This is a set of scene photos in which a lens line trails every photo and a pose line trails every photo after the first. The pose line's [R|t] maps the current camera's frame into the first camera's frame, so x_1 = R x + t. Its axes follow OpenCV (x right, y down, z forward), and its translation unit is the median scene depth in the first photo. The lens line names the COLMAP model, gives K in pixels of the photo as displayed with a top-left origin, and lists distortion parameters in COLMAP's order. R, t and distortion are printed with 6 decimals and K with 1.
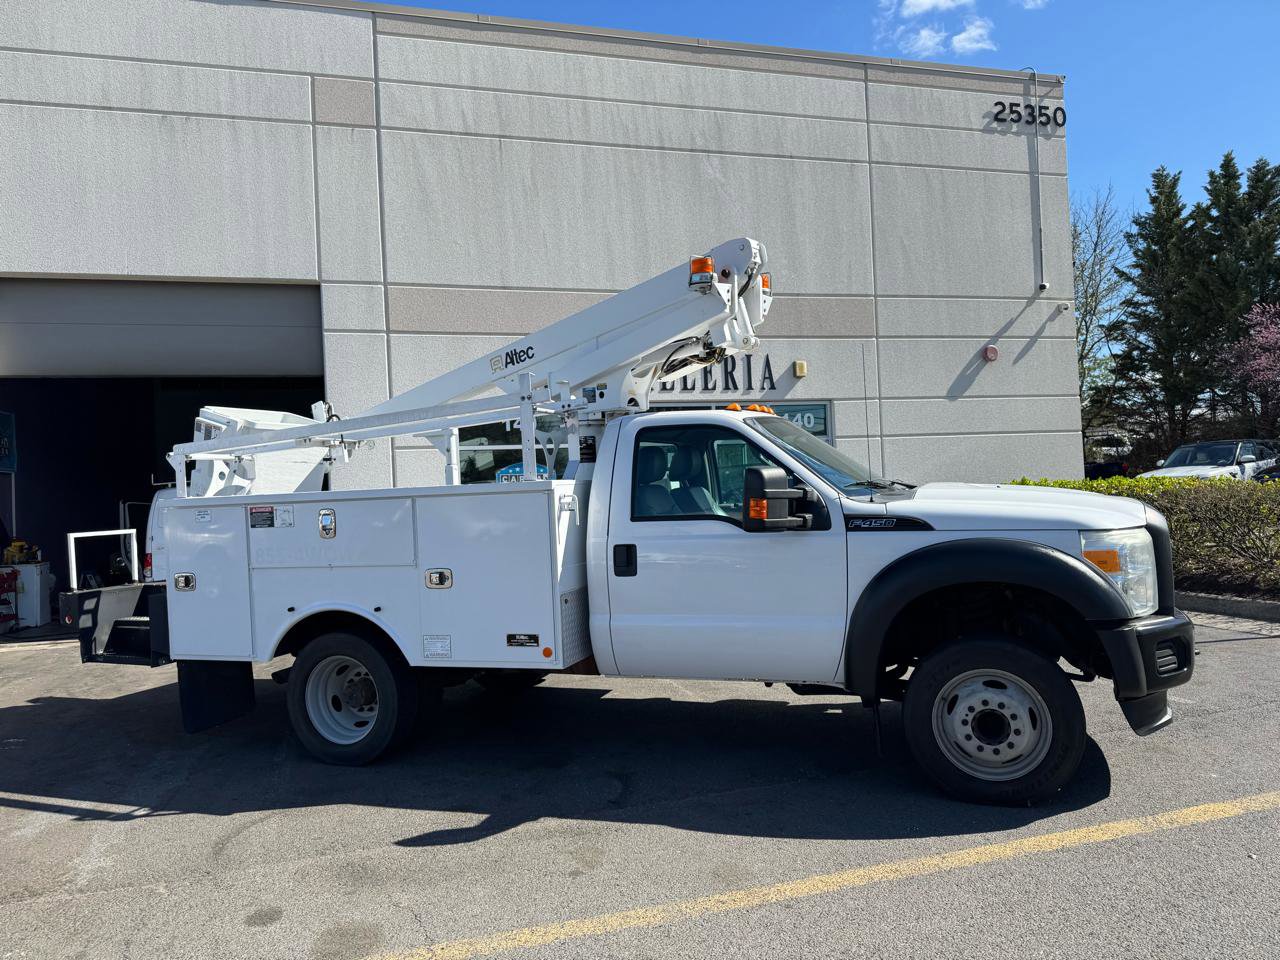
lens RADIAL K [[903.5, 0, 640.3], [0, 903.5, 493.6], [0, 0, 1]] dist [0.032589, -0.038919]
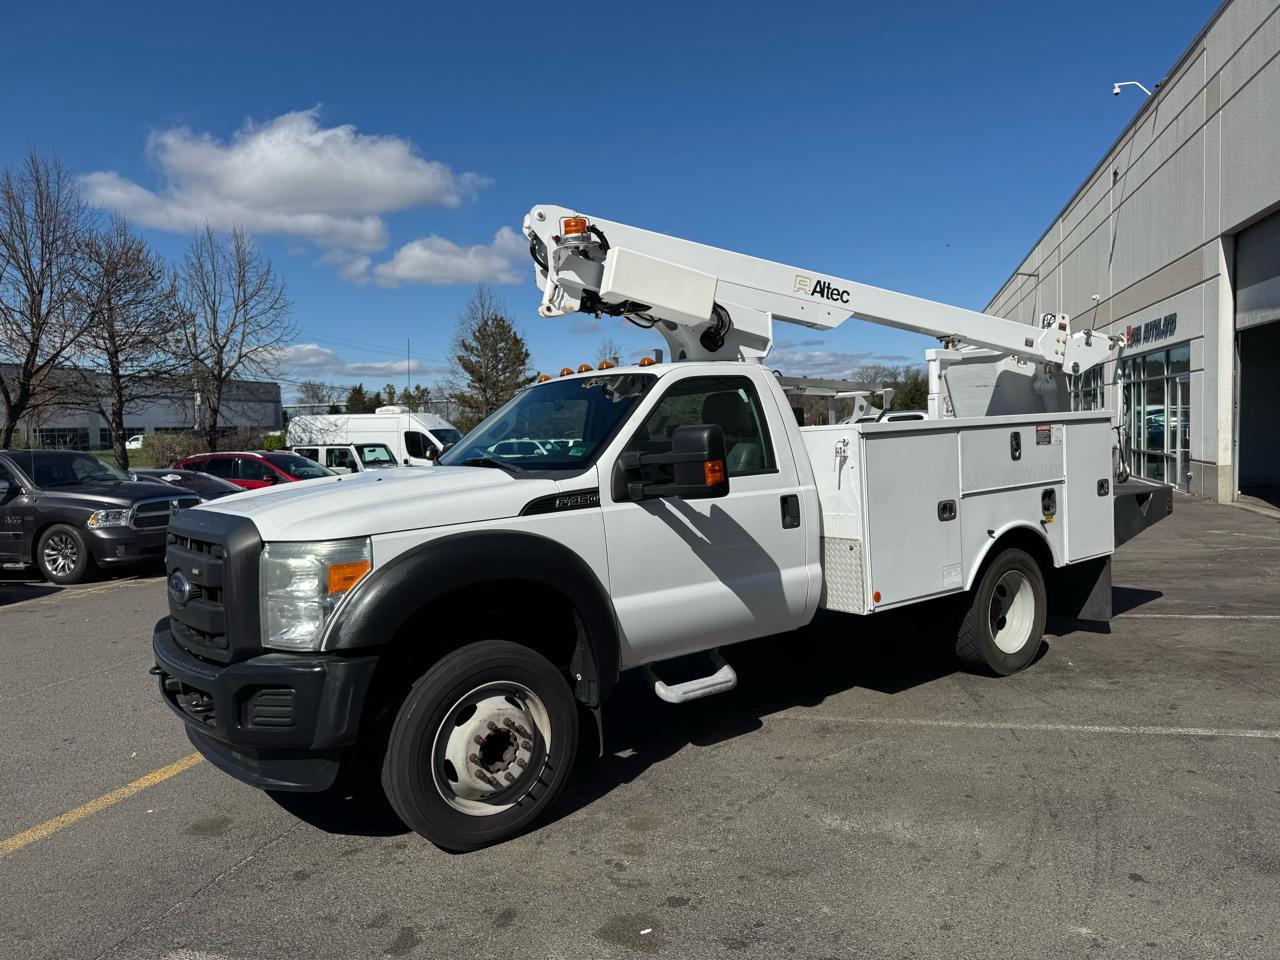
lens RADIAL K [[901.8, 0, 650.2], [0, 901.8, 479.9], [0, 0, 1]] dist [0.031160, -0.033129]
pose [[-0.514192, 0.111594, -0.850384, 0.453994], [0.066813, 0.993698, 0.090001, -0.029720], [0.855069, -0.010539, -0.518407, 0.778378]]
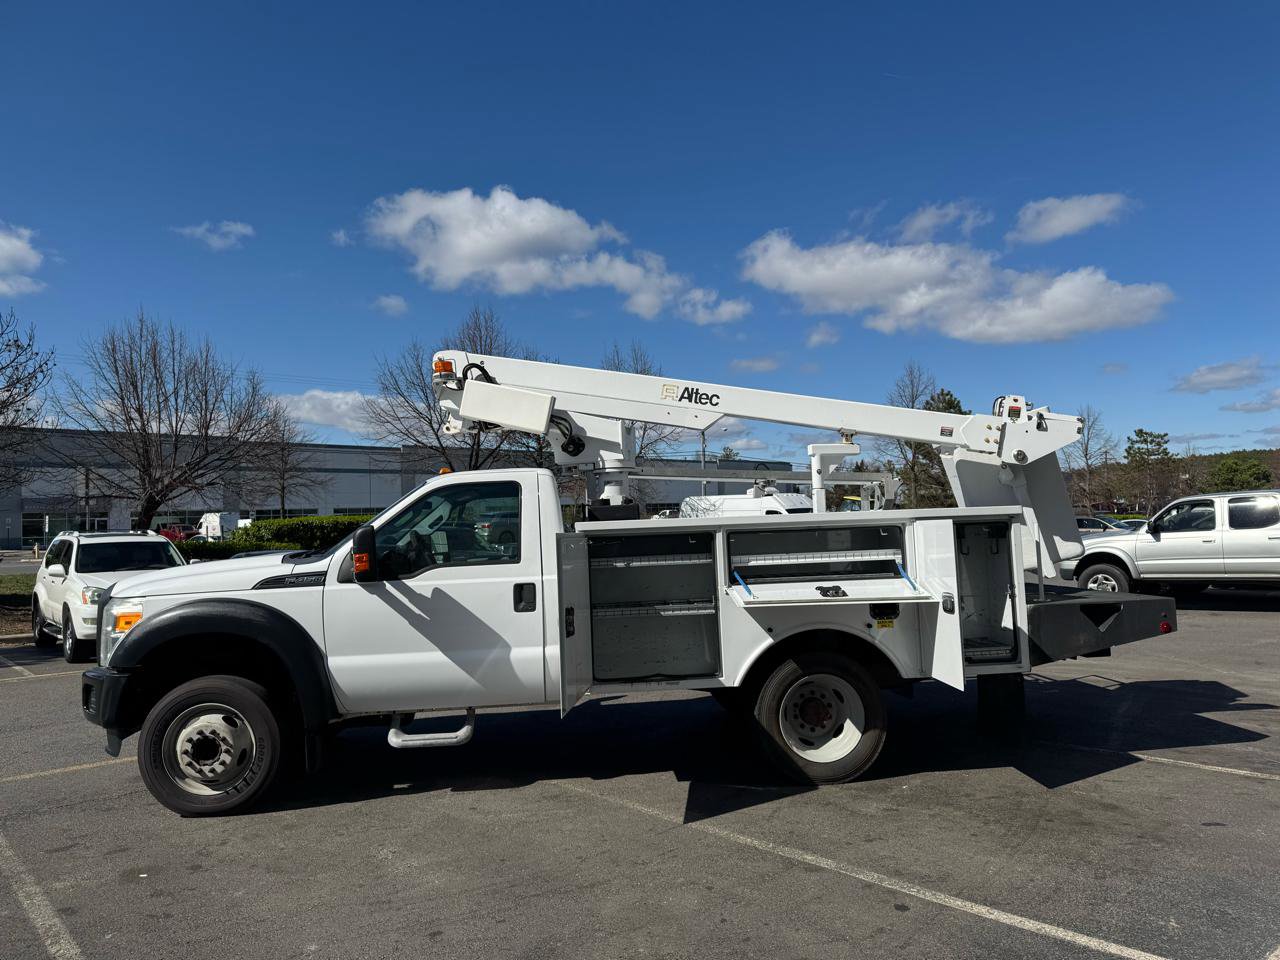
lens RADIAL K [[901.8, 0, 652.8], [0, 901.8, 463.7], [0, 0, 1]] dist [0.031160, -0.033129]
pose [[-0.894598, 0.045283, -0.444571, 0.211888], [0.075255, 0.995910, -0.049993, -0.015385], [0.440489, -0.078180, -0.894347, 1.100888]]
